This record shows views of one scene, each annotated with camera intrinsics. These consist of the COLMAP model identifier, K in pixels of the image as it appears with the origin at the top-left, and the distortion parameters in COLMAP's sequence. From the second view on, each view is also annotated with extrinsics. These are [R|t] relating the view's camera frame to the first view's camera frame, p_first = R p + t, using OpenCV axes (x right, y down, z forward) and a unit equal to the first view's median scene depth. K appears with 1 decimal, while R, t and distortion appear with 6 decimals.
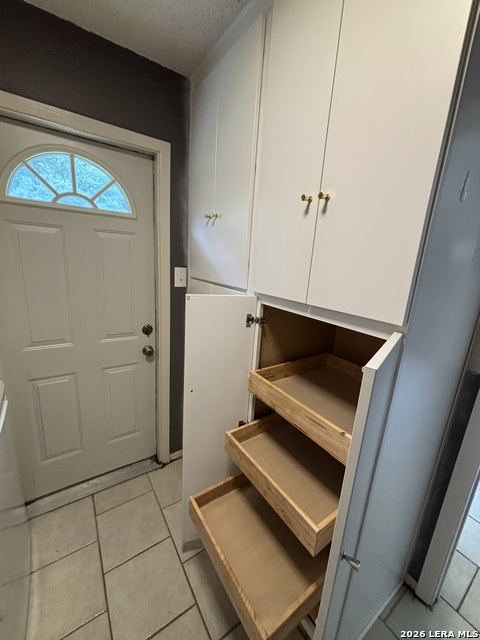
lens RADIAL K [[256.7, 0, 241.4], [0, 256.7, 318.0], [0, 0, 1]] dist [-0.003723, 0.001044]
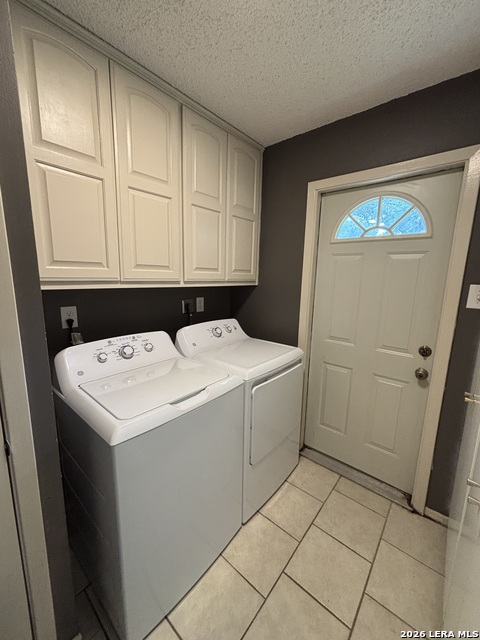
lens RADIAL K [[256.7, 0, 241.6], [0, 256.7, 317.9], [0, 0, 1]] dist [-0.003723, 0.001044]
pose [[0.268671, 0.097532, -0.958282, 0.378322], [-0.226657, 0.973327, 0.035516, 0.051063], [0.936185, 0.207660, 0.283611, 0.096595]]
